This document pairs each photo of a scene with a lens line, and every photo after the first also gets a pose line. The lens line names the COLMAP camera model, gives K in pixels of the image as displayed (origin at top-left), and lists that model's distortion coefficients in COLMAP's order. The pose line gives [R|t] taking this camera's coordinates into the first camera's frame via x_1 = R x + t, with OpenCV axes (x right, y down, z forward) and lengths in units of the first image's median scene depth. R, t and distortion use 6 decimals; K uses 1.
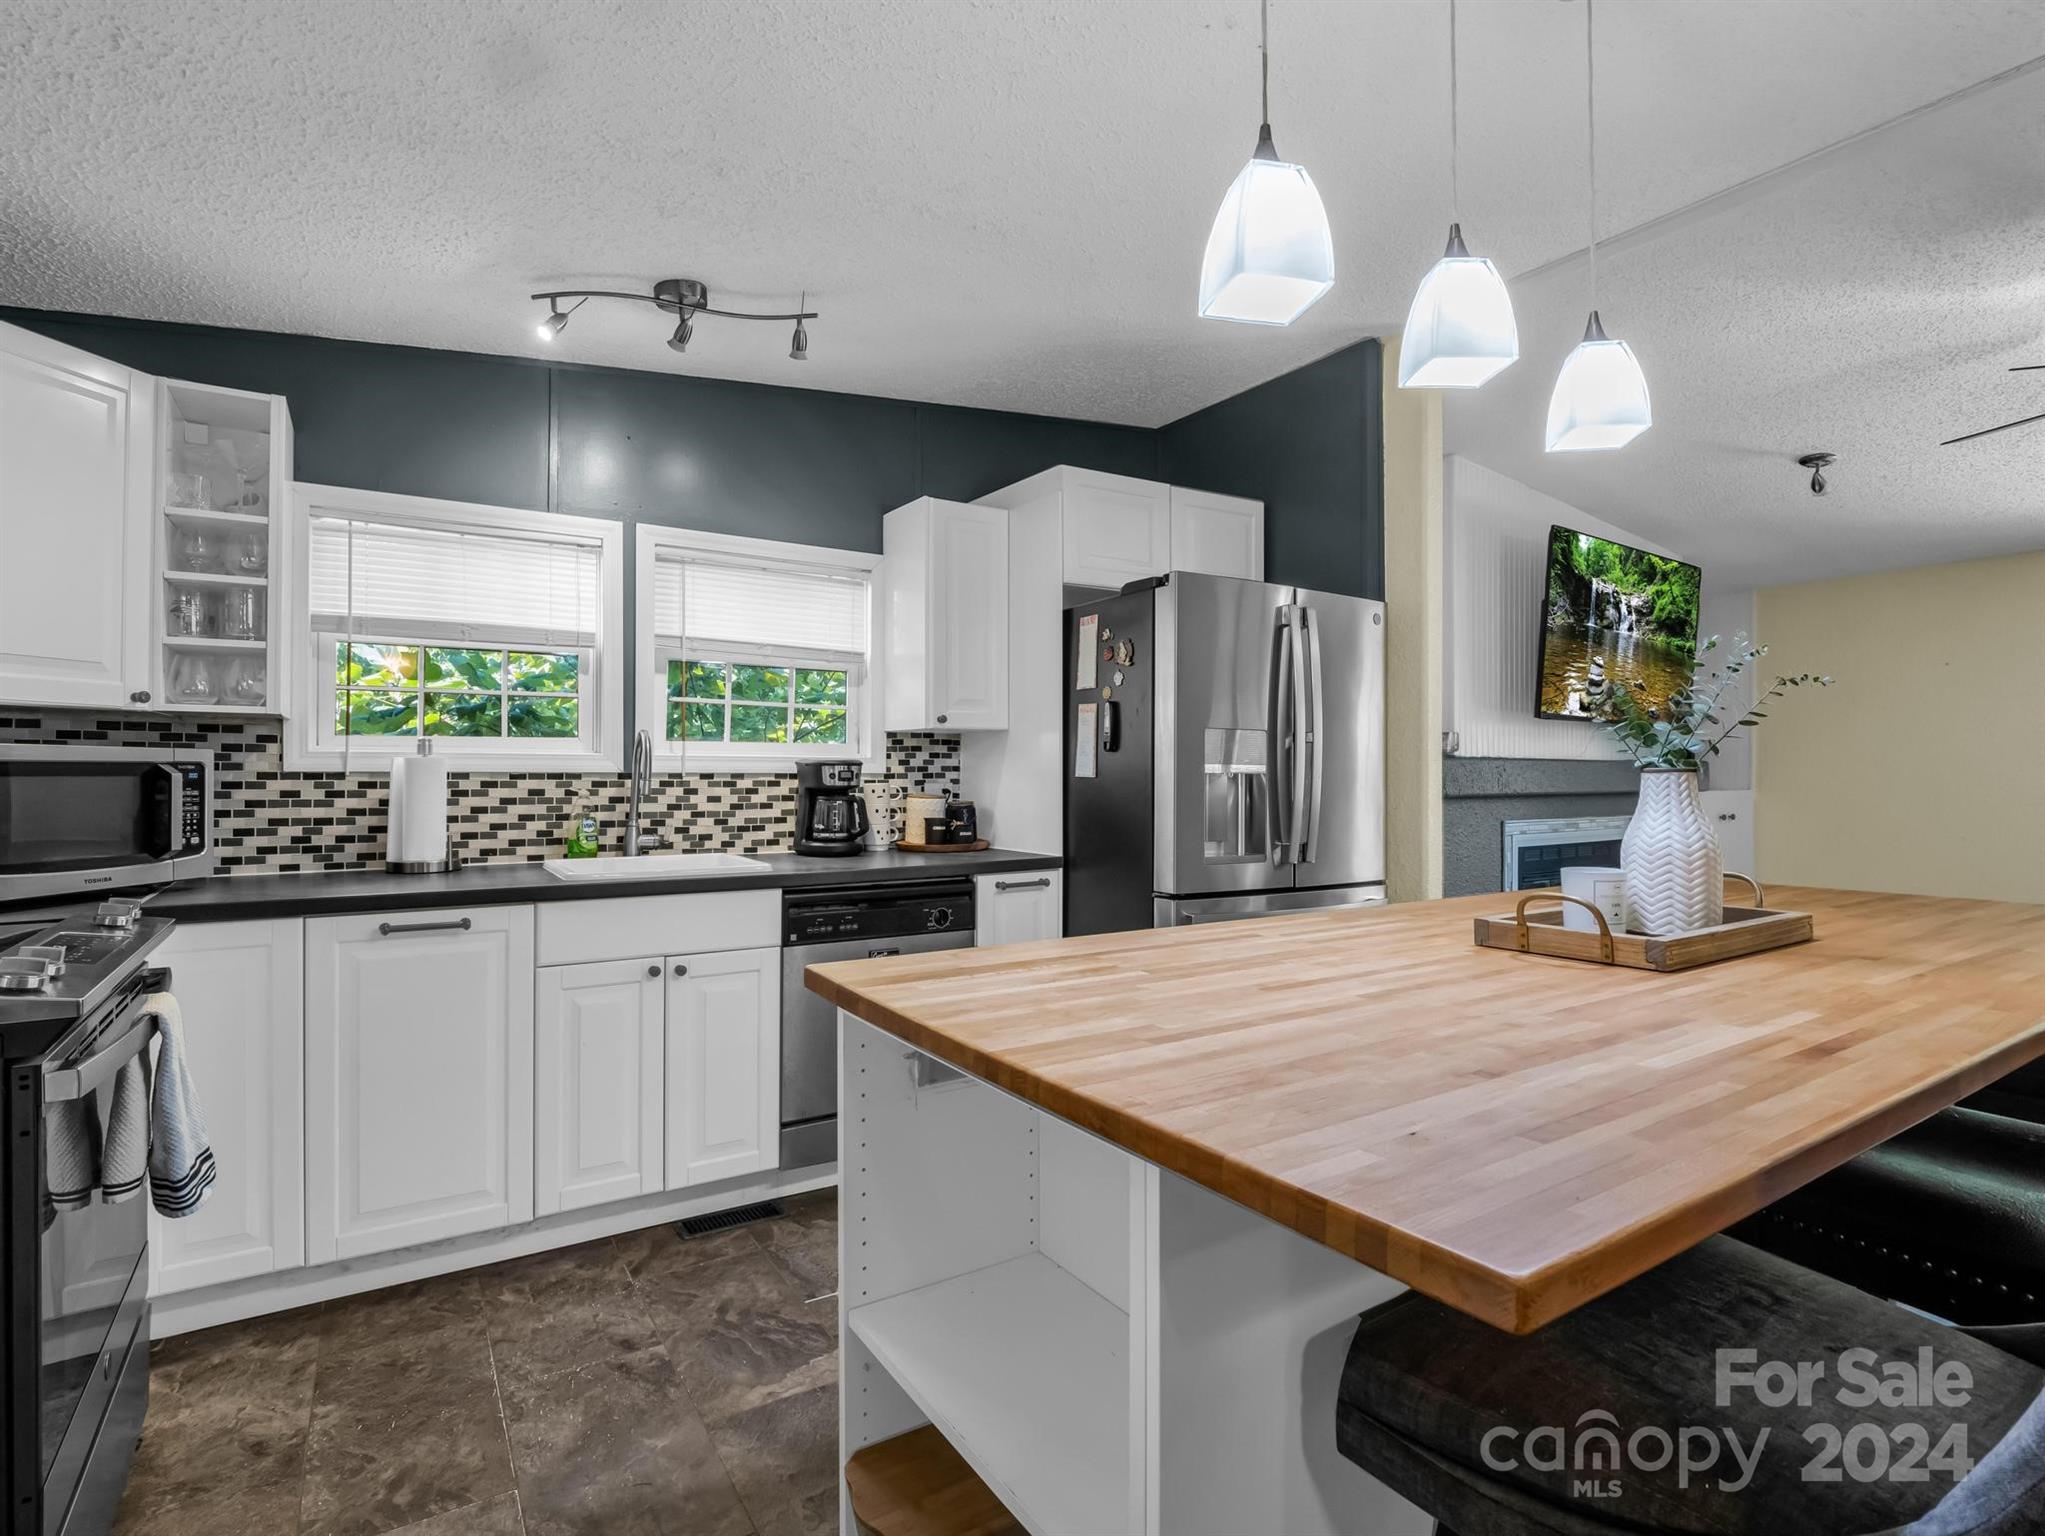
lens RADIAL K [[1000.1, 0, 1022.8], [0, 1000.1, 764.1], [0, 0, 1]] dist [-0.010391, -0.001443]
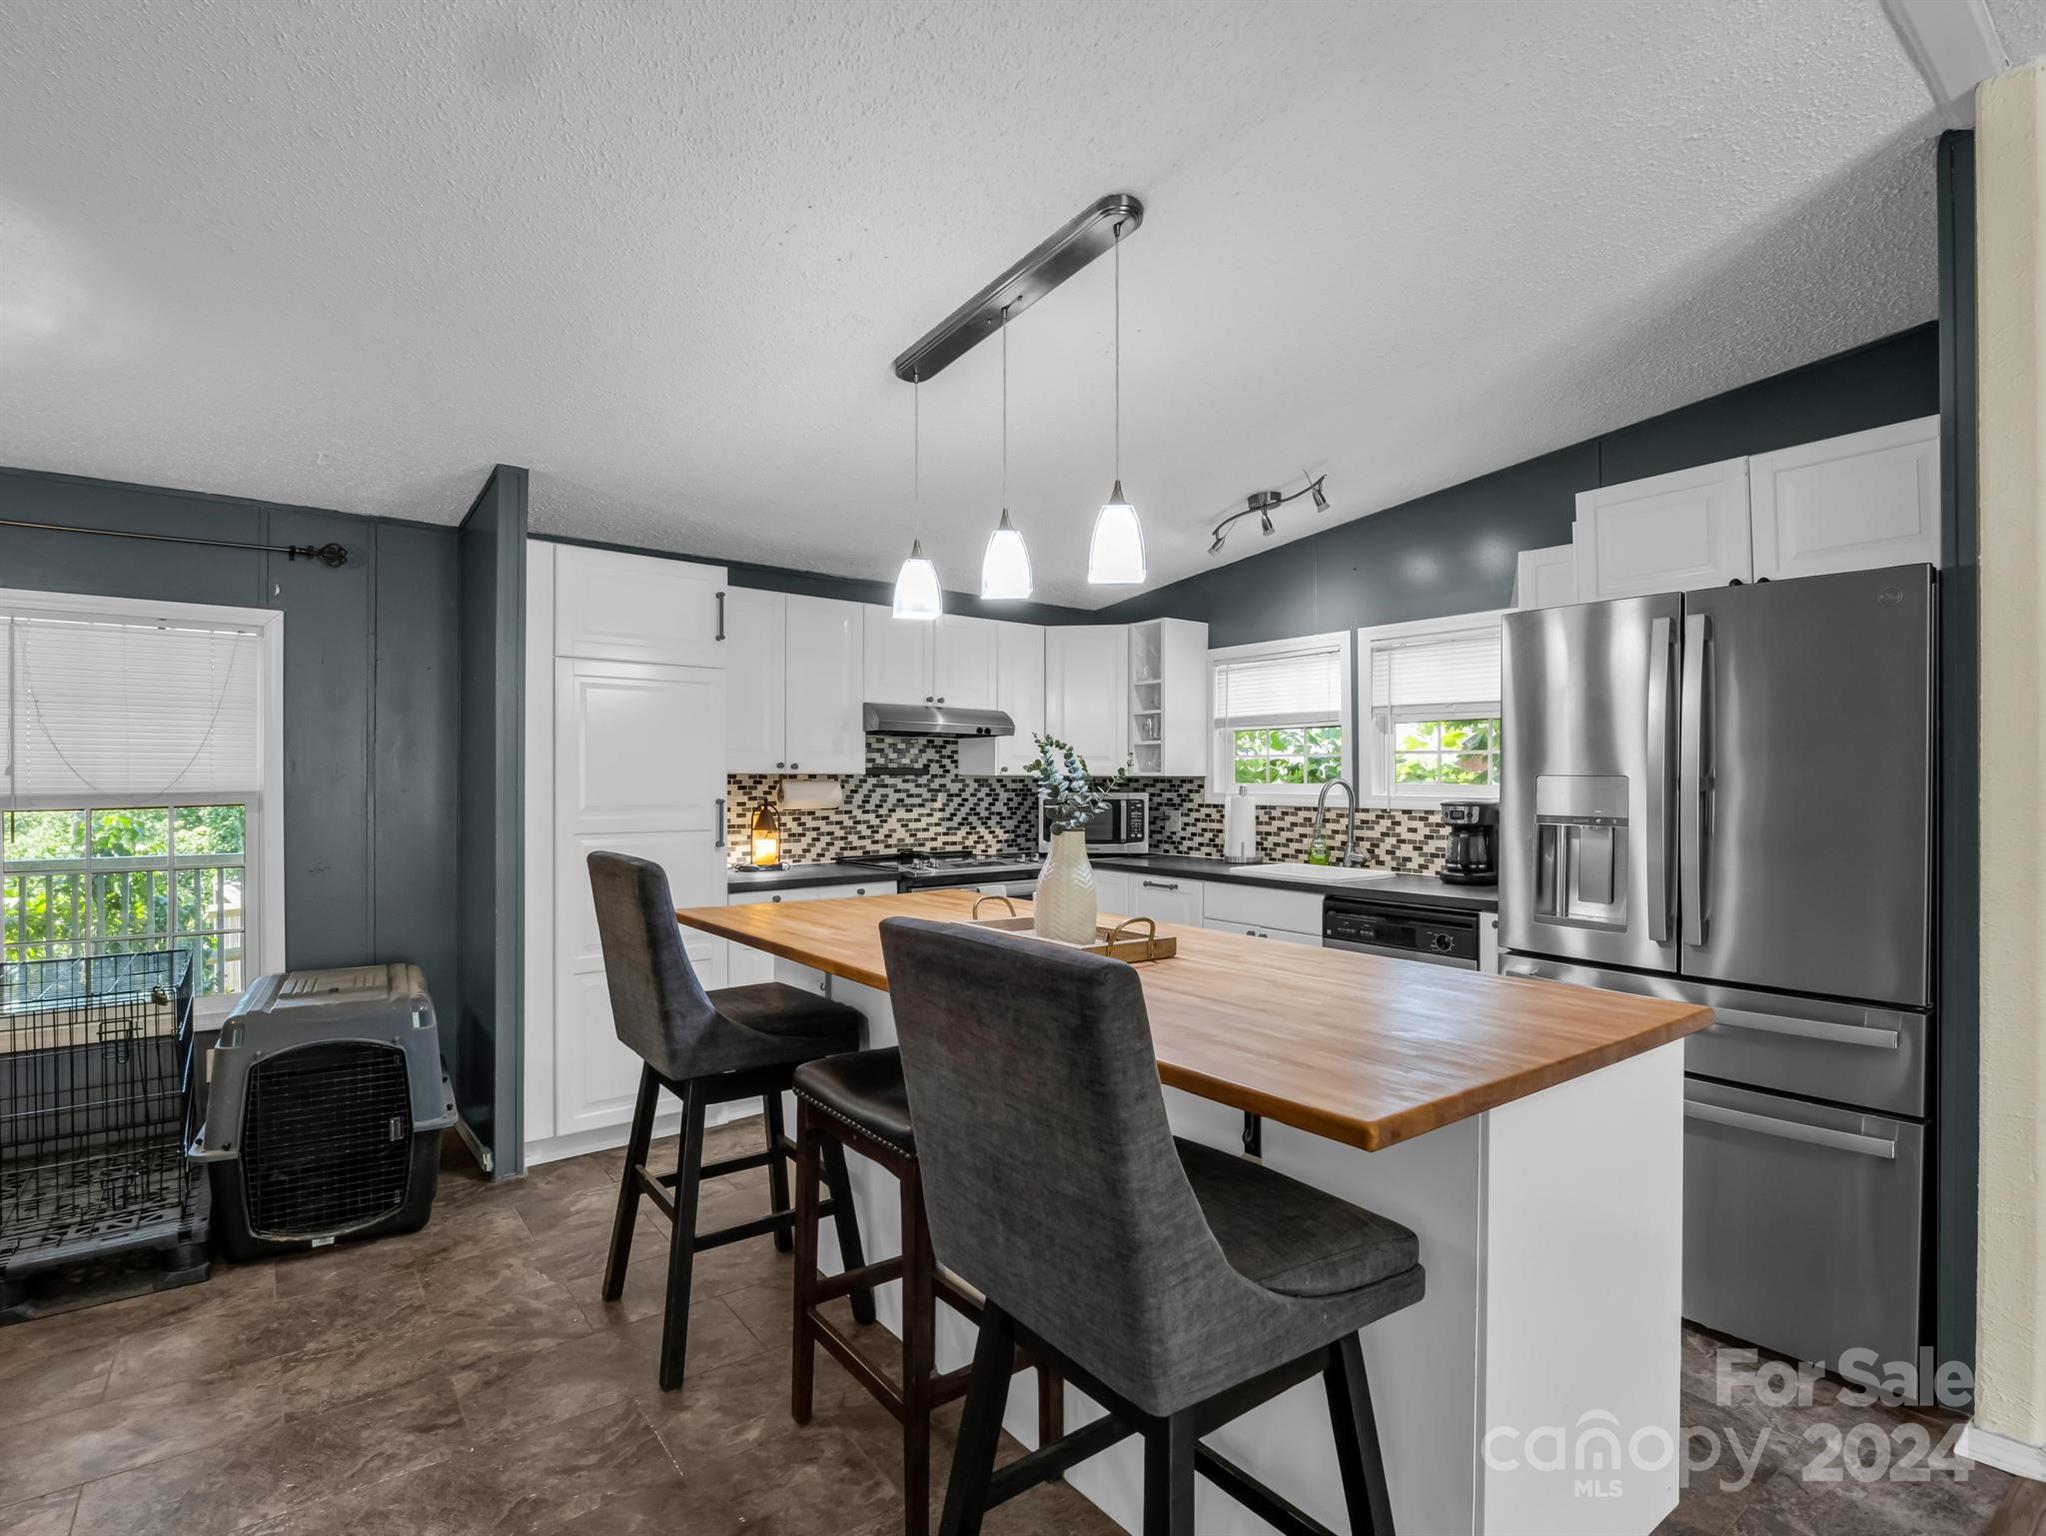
lens RADIAL K [[1029.2, 0, 995.4], [0, 1029.2, 770.2], [0, 0, 1]] dist [-0.008861, 0.000104]
pose [[0.061751, -0.012258, -0.998016, 0.979265], [0.004022, 0.999920, -0.012032, -0.028024], [0.998083, -0.003271, 0.061796, 0.391582]]
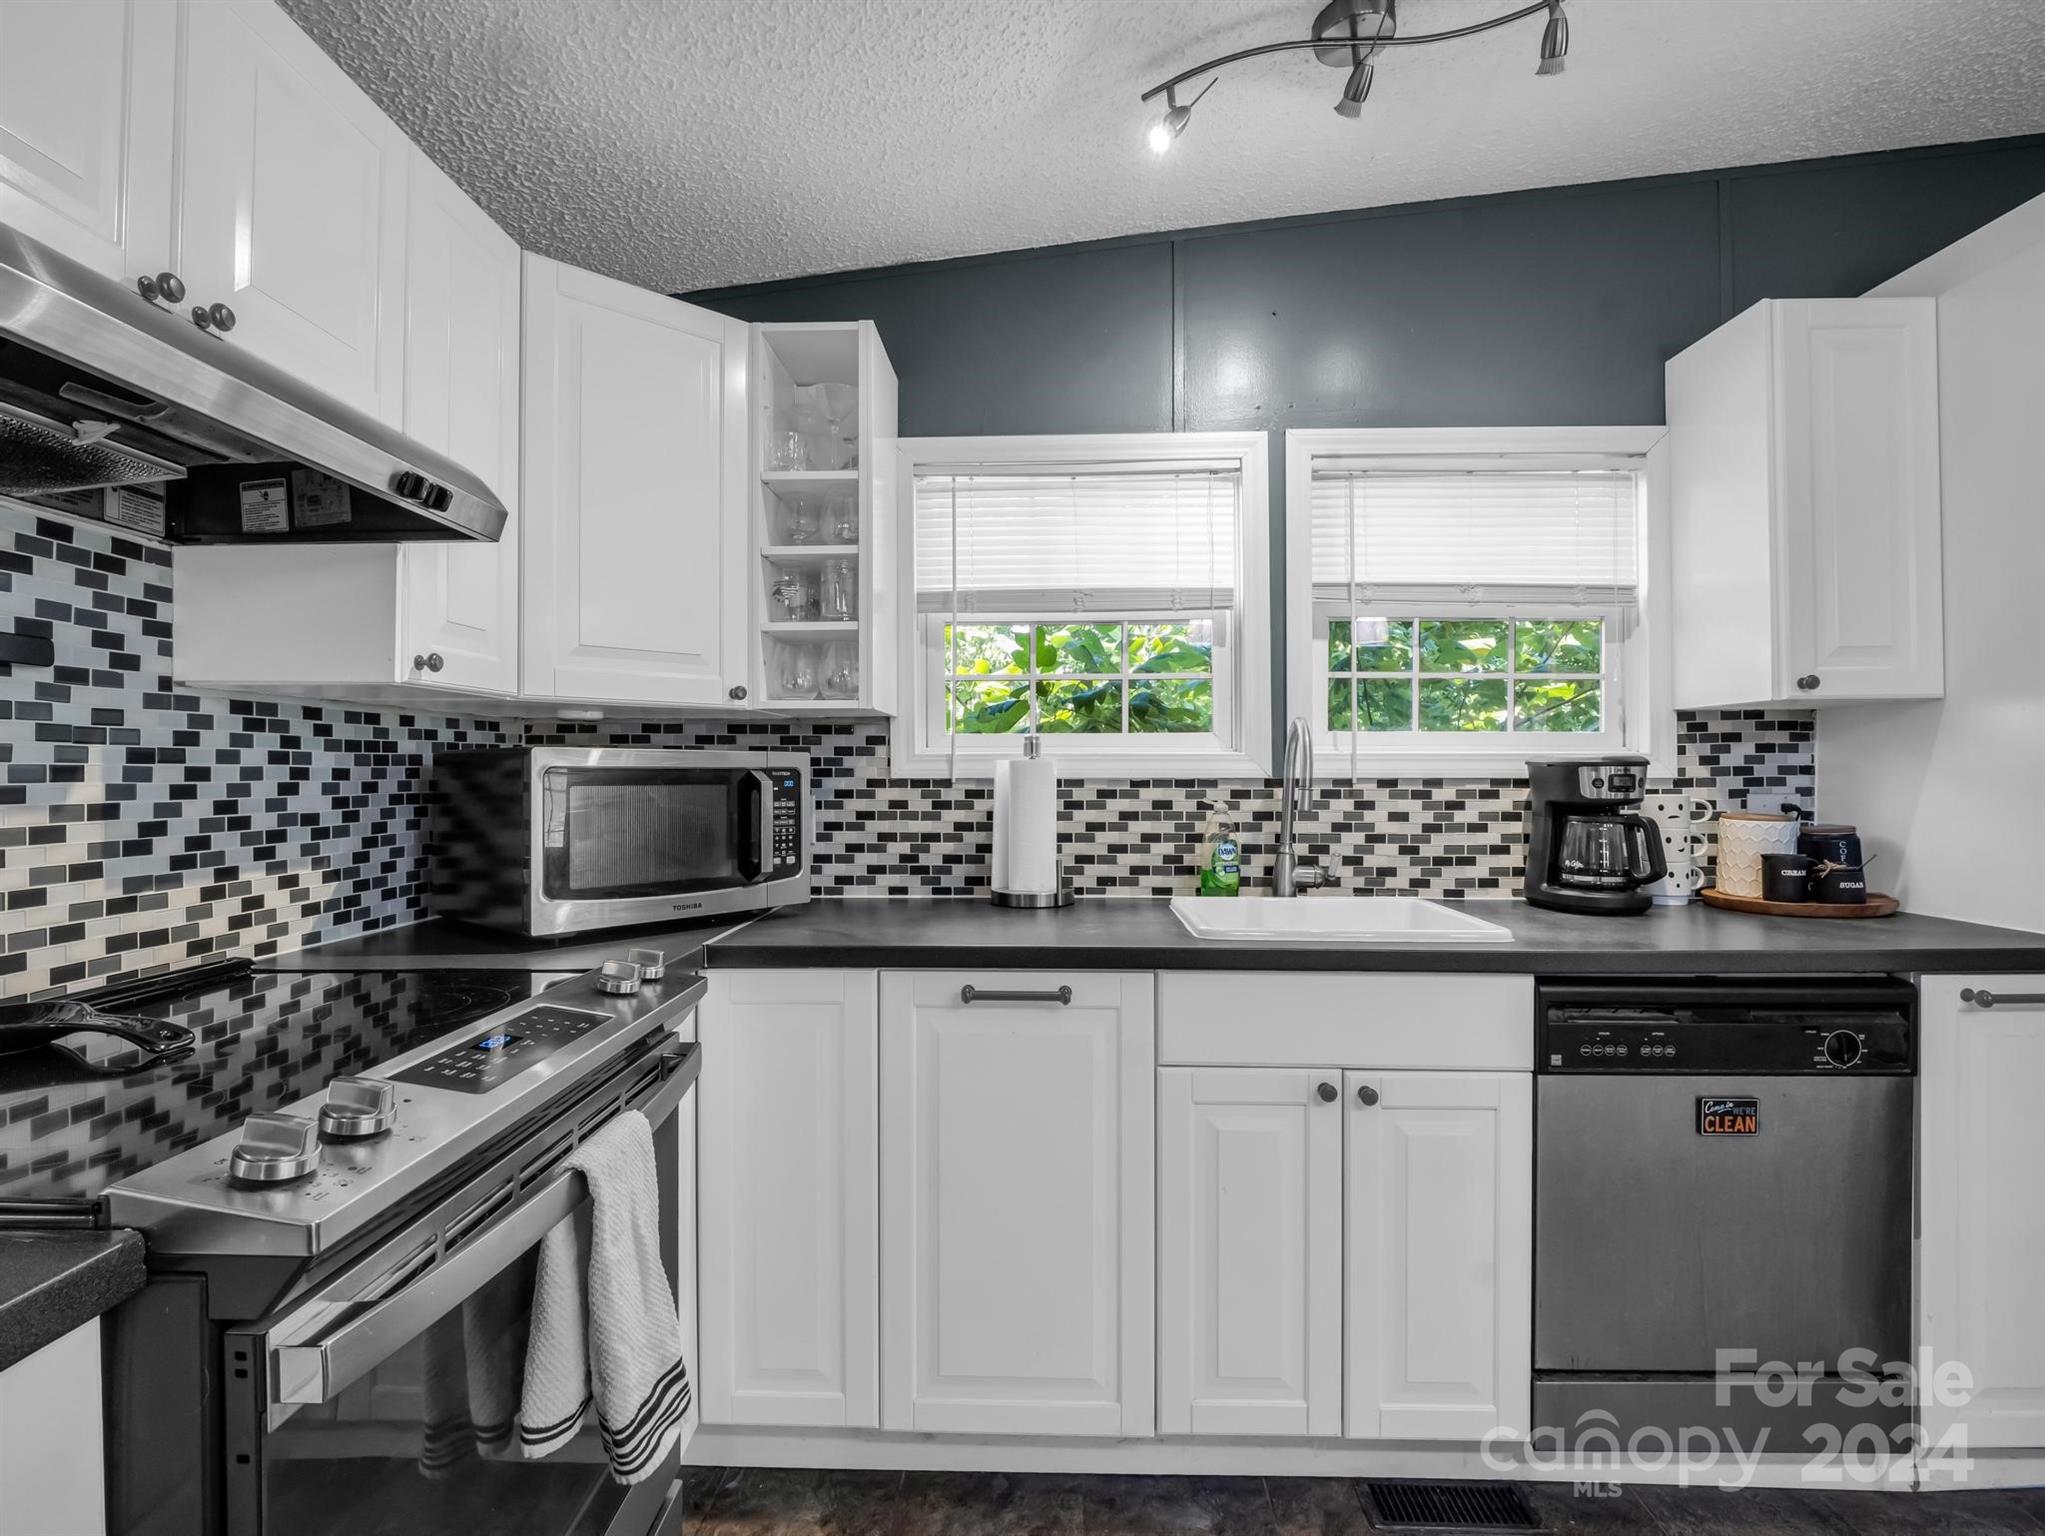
lens RADIAL K [[1000.1, 0, 1022.8], [0, 1000.1, 764.1], [0, 0, 1]] dist [-0.010391, -0.001443]
pose [[0.819432, -0.009344, -0.573100, -0.128590], [0.007869, 0.999956, -0.005052, 0.000481], [0.573122, -0.000369, 0.819470, 0.293738]]
